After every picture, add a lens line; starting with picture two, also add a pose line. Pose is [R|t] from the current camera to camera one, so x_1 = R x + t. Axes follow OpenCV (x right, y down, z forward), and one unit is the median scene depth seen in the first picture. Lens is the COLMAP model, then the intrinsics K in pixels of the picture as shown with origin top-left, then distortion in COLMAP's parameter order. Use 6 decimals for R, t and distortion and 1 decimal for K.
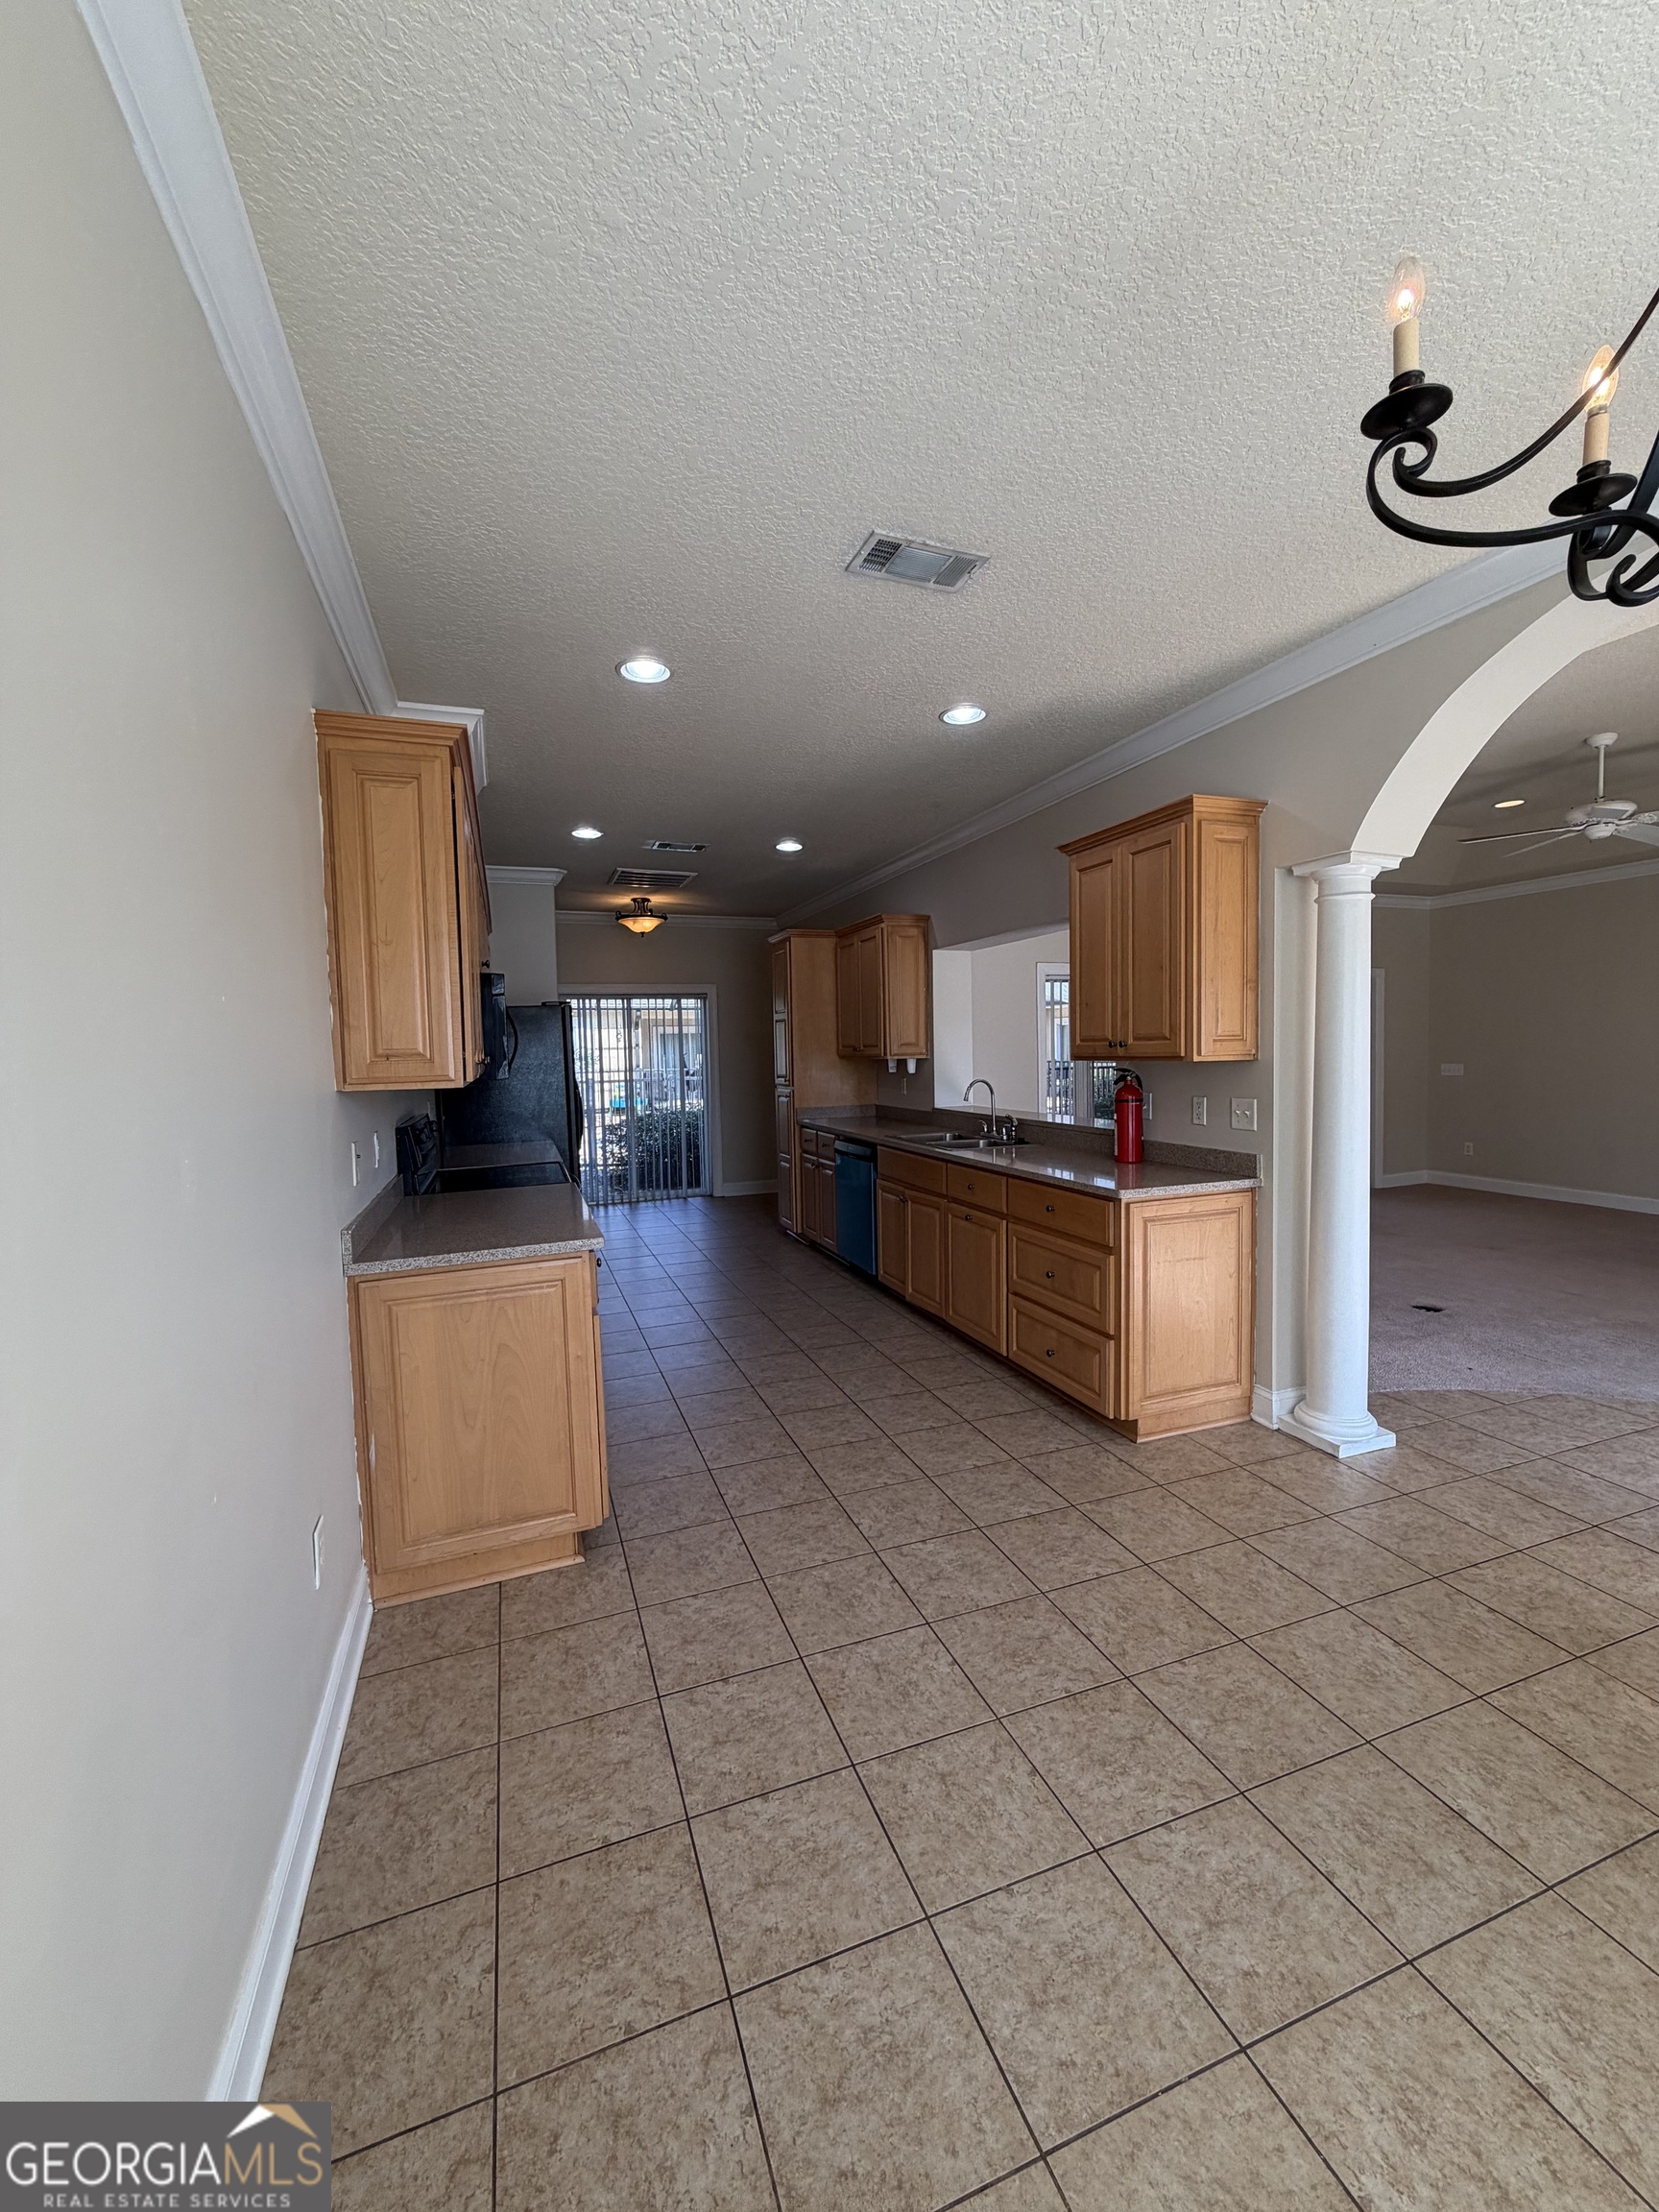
lens RADIAL K [[880.5, 0, 832.9], [0, 880.5, 1095.6], [0, 0, 1]] dist [0.001674, 0.000110]
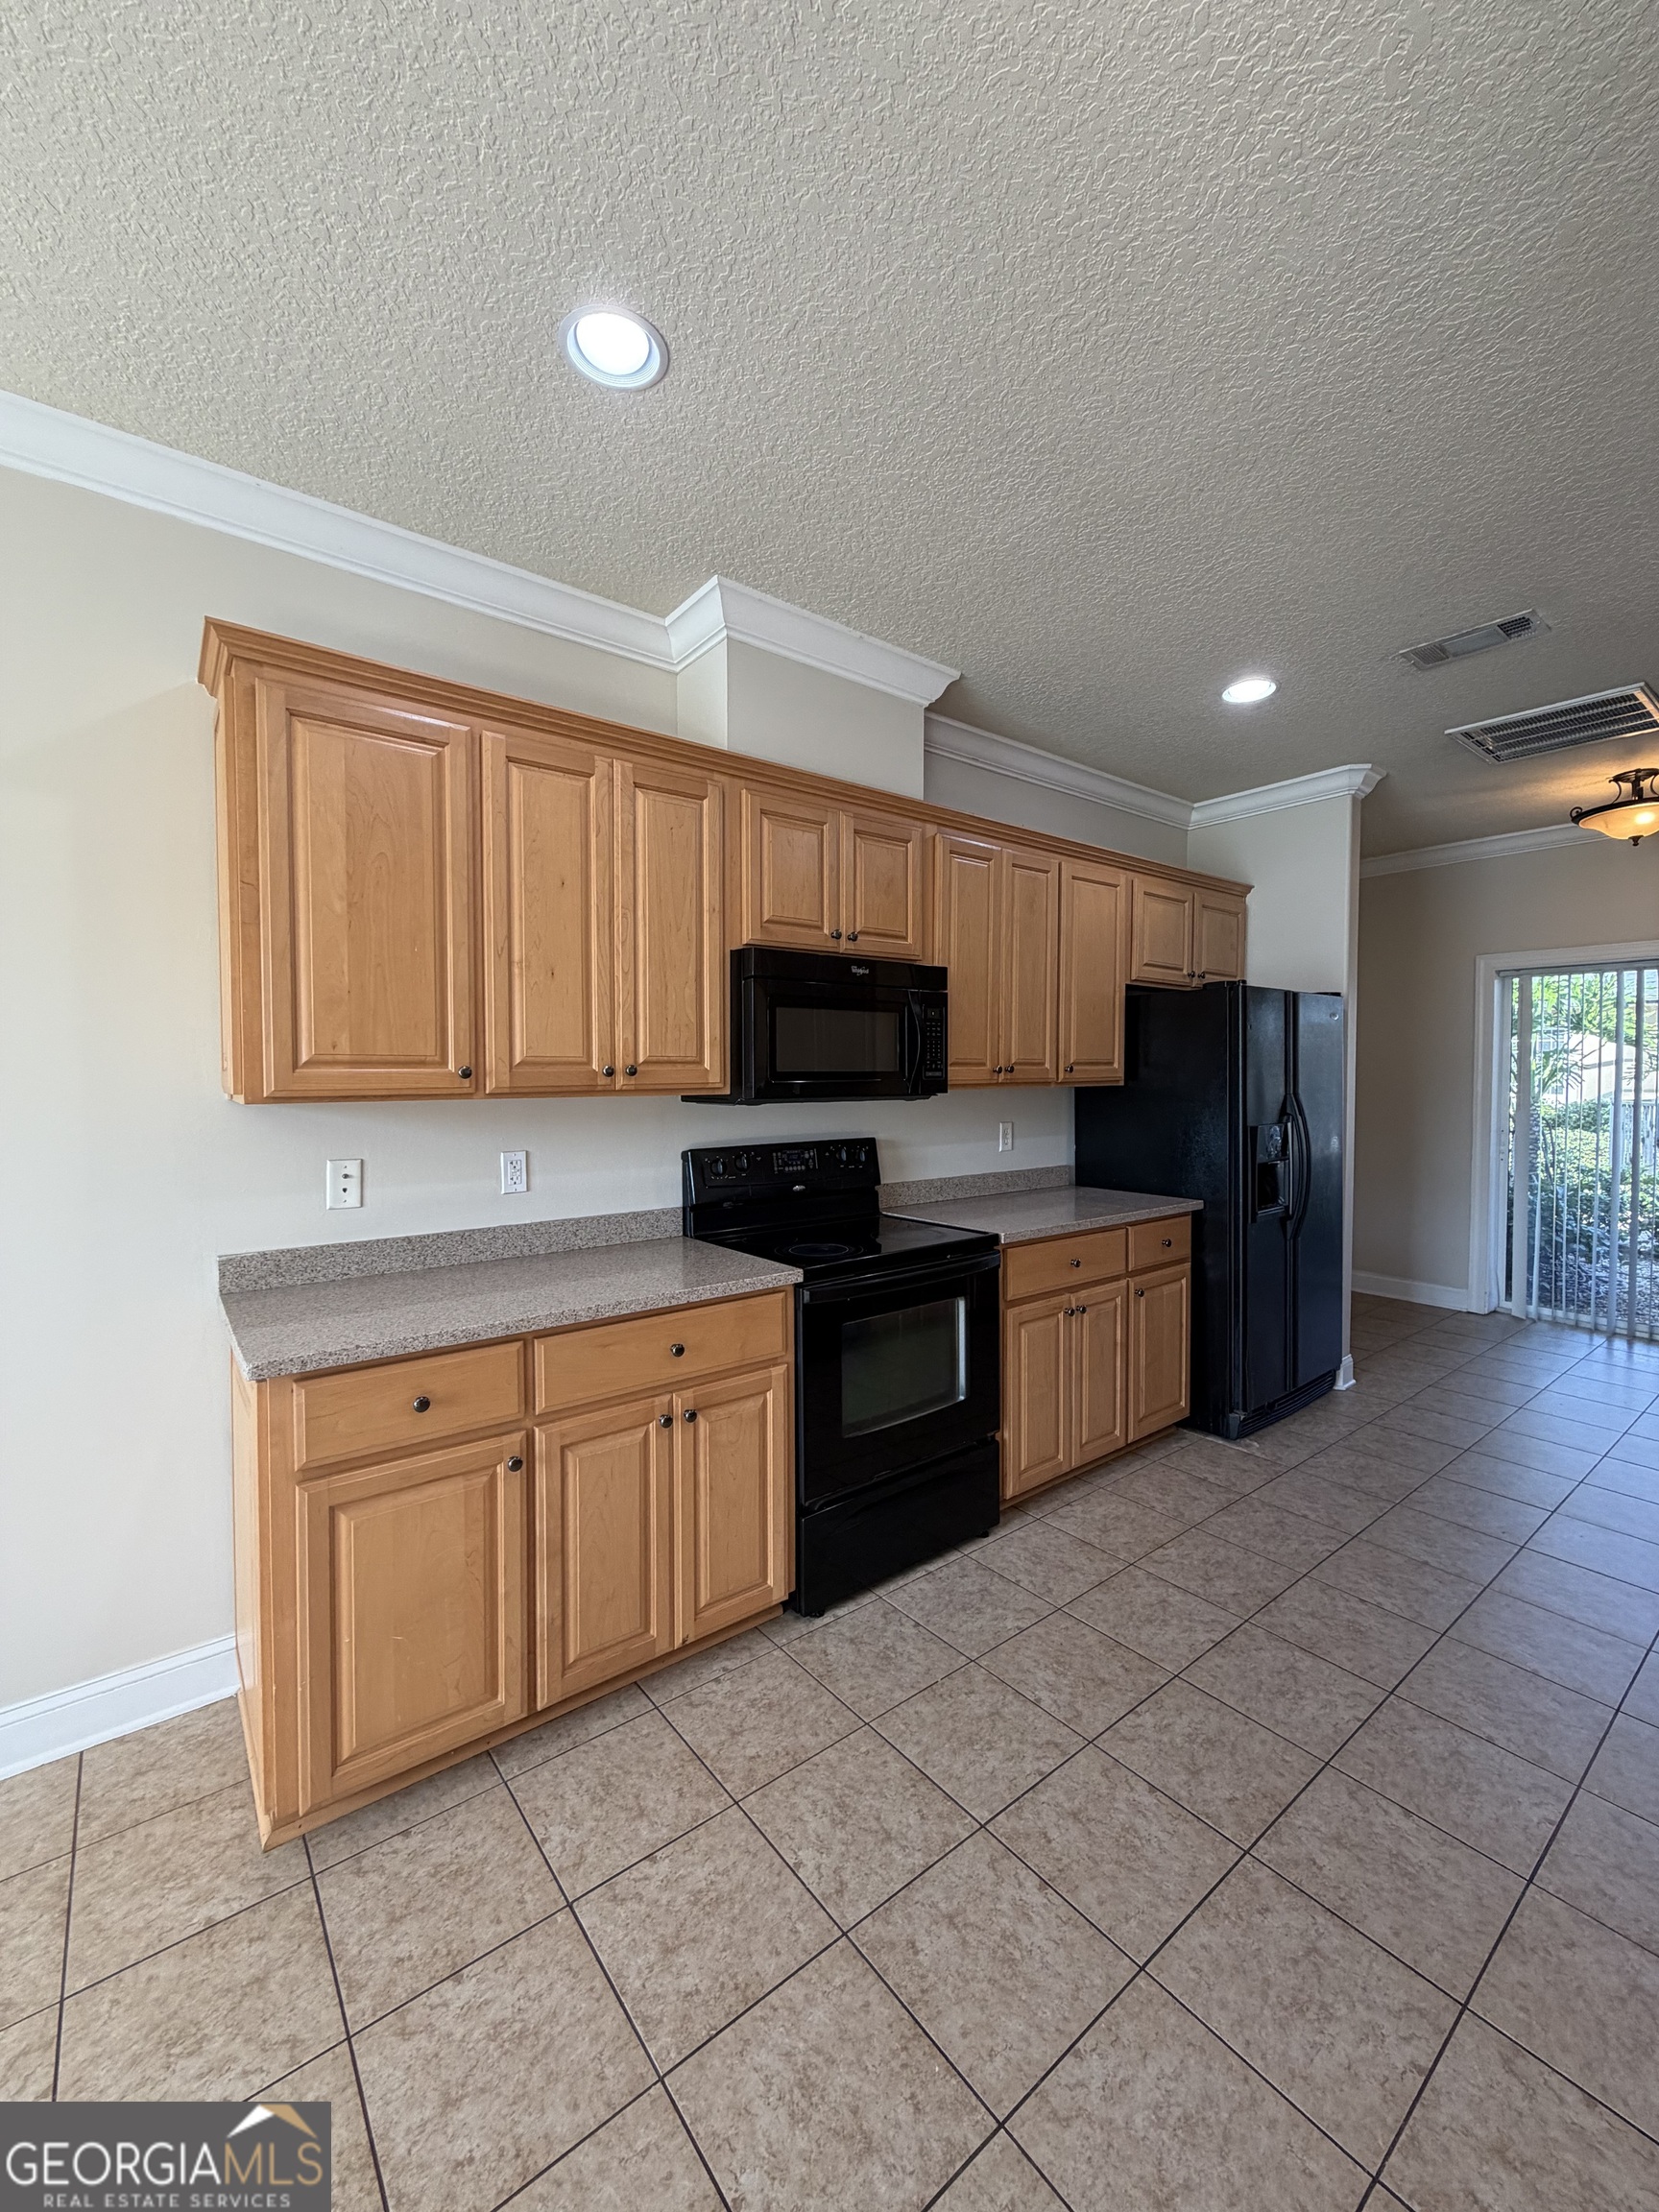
lens RADIAL K [[881.3, 0, 832.6], [0, 881.3, 1098.2], [0, 0, 1]] dist [-0.000311, 0.000012]
pose [[0.308206, 0.053176, -0.949832, 0.325019], [-0.057166, 0.997667, 0.037304, -0.051341], [0.949601, 0.042801, 0.310527, 0.889357]]
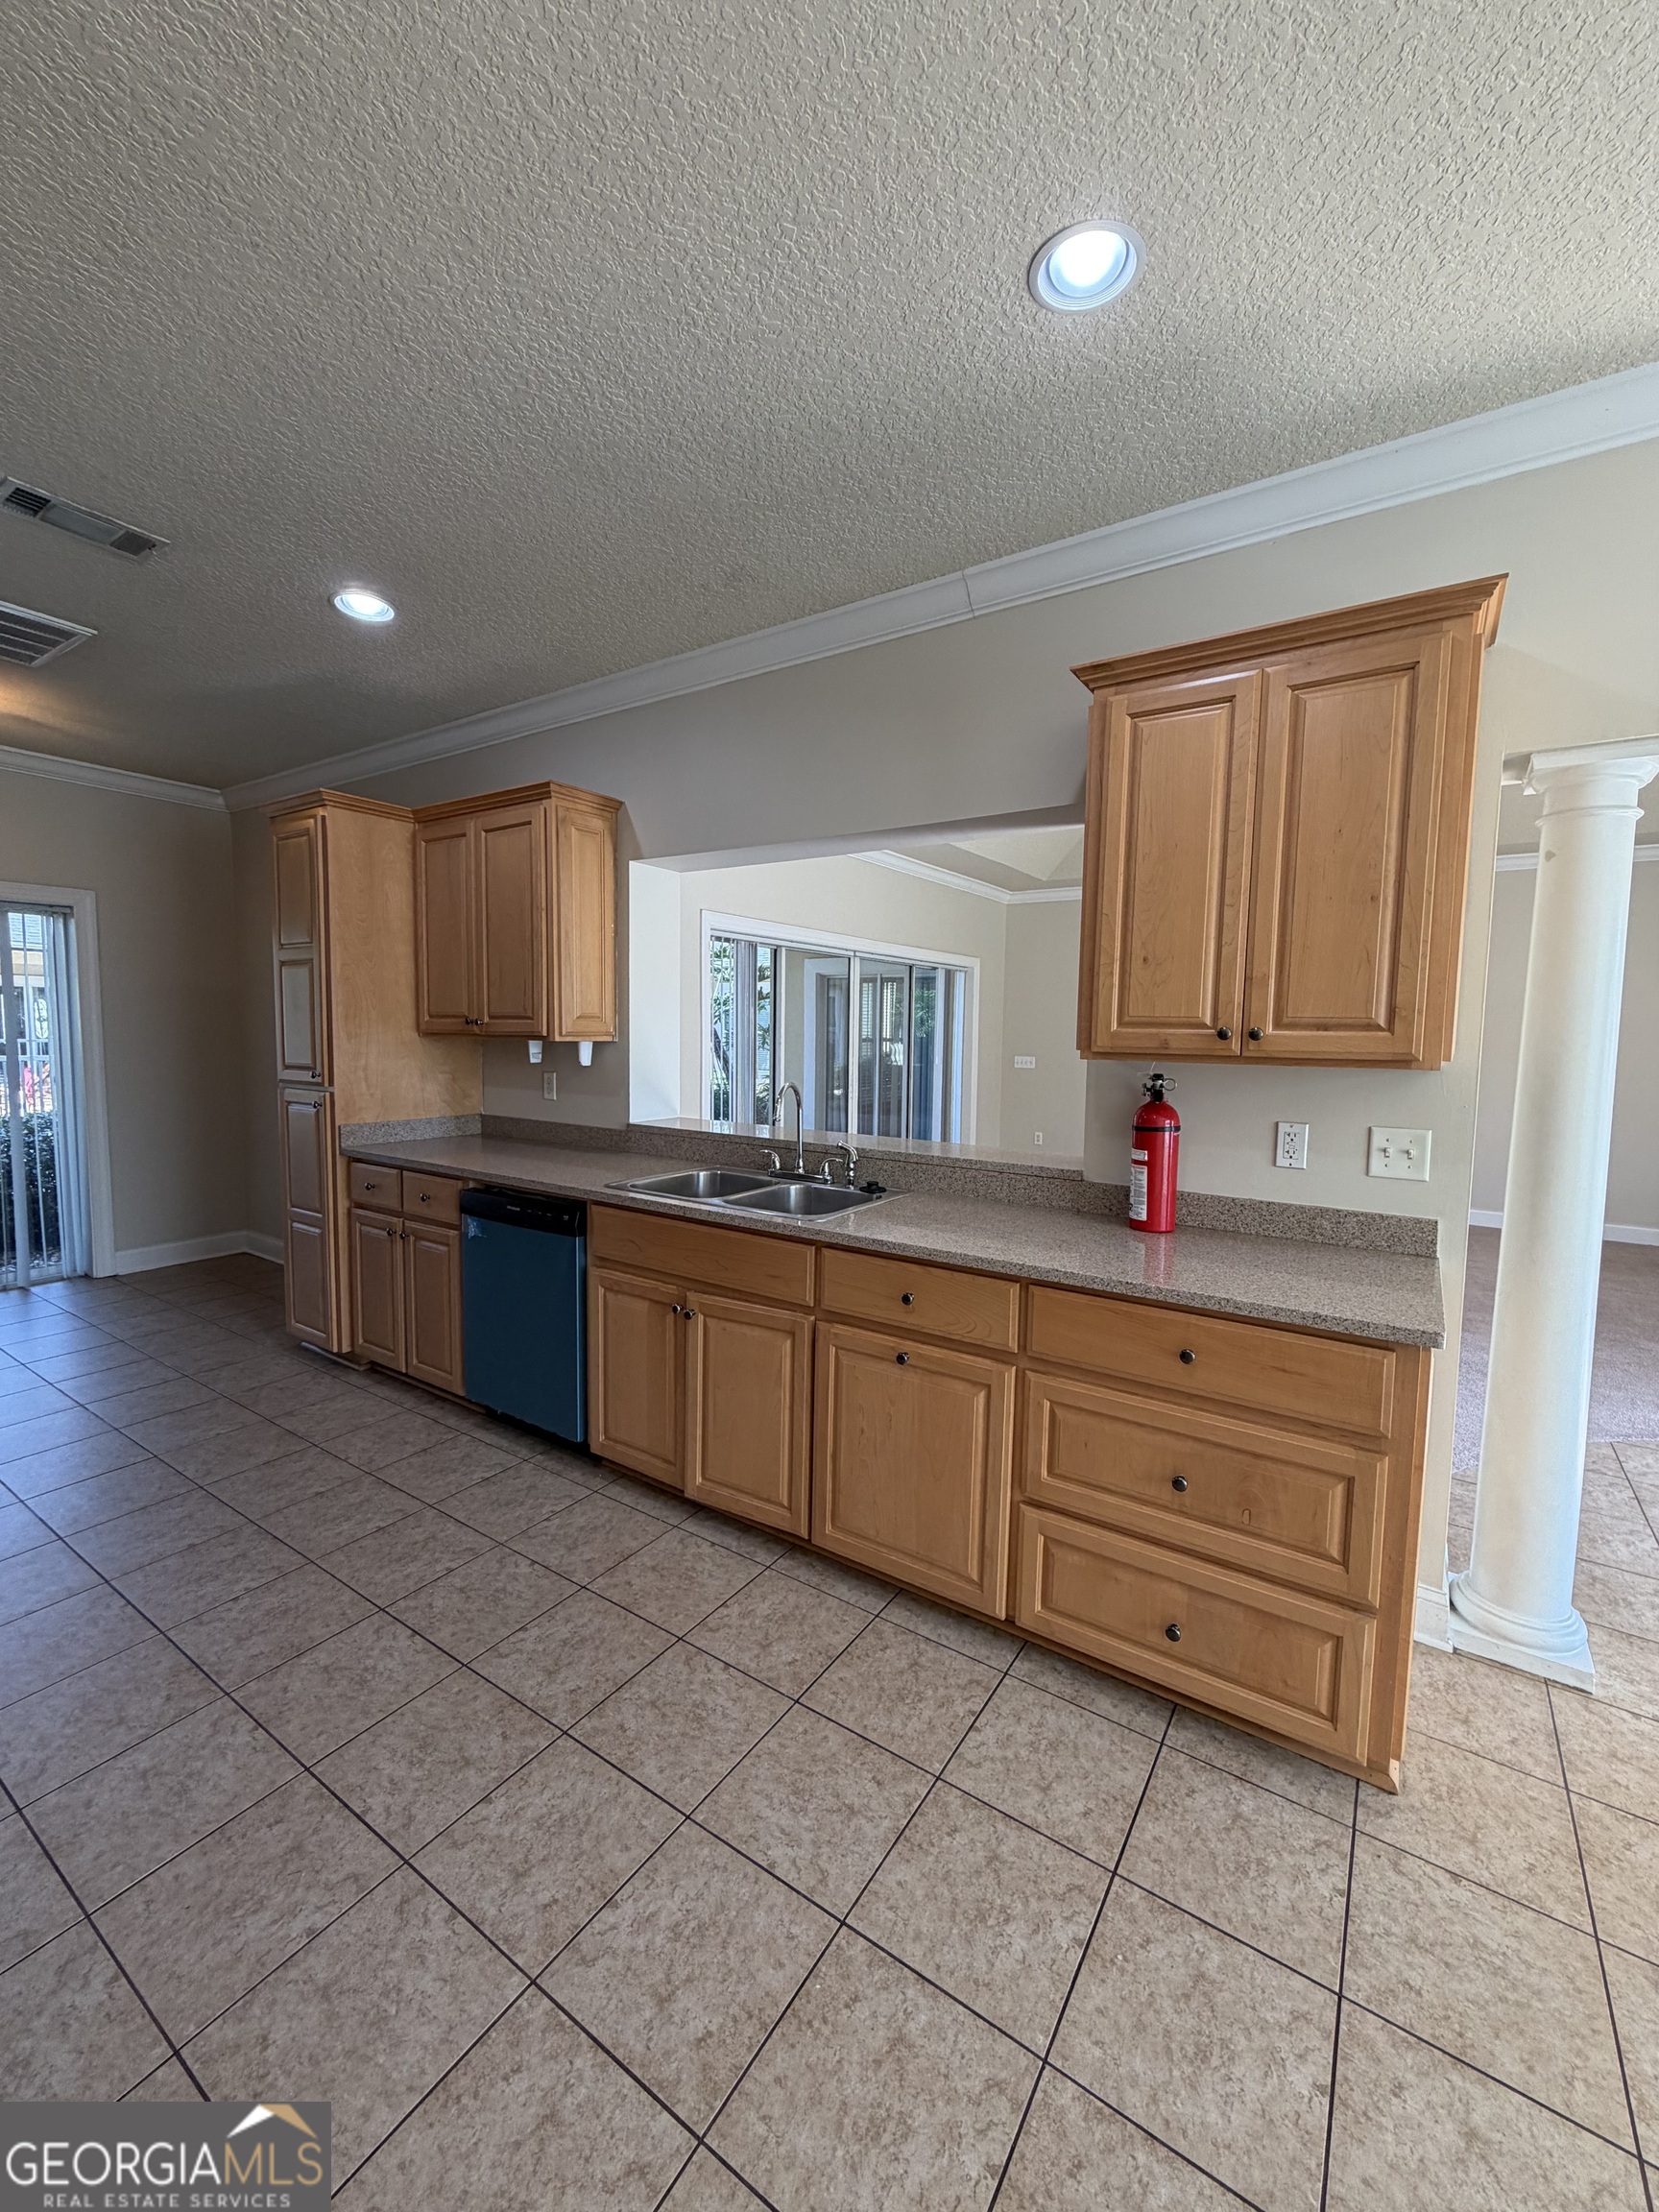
lens RADIAL K [[881.3, 0, 832.6], [0, 881.3, 1098.2], [0, 0, 1]] dist [-0.000311, 0.000012]
pose [[0.809078, -0.013907, 0.587536, -0.224079], [-0.001423, 0.999671, 0.025622, -0.033699], [-0.587699, -0.021566, 0.808792, 0.750362]]
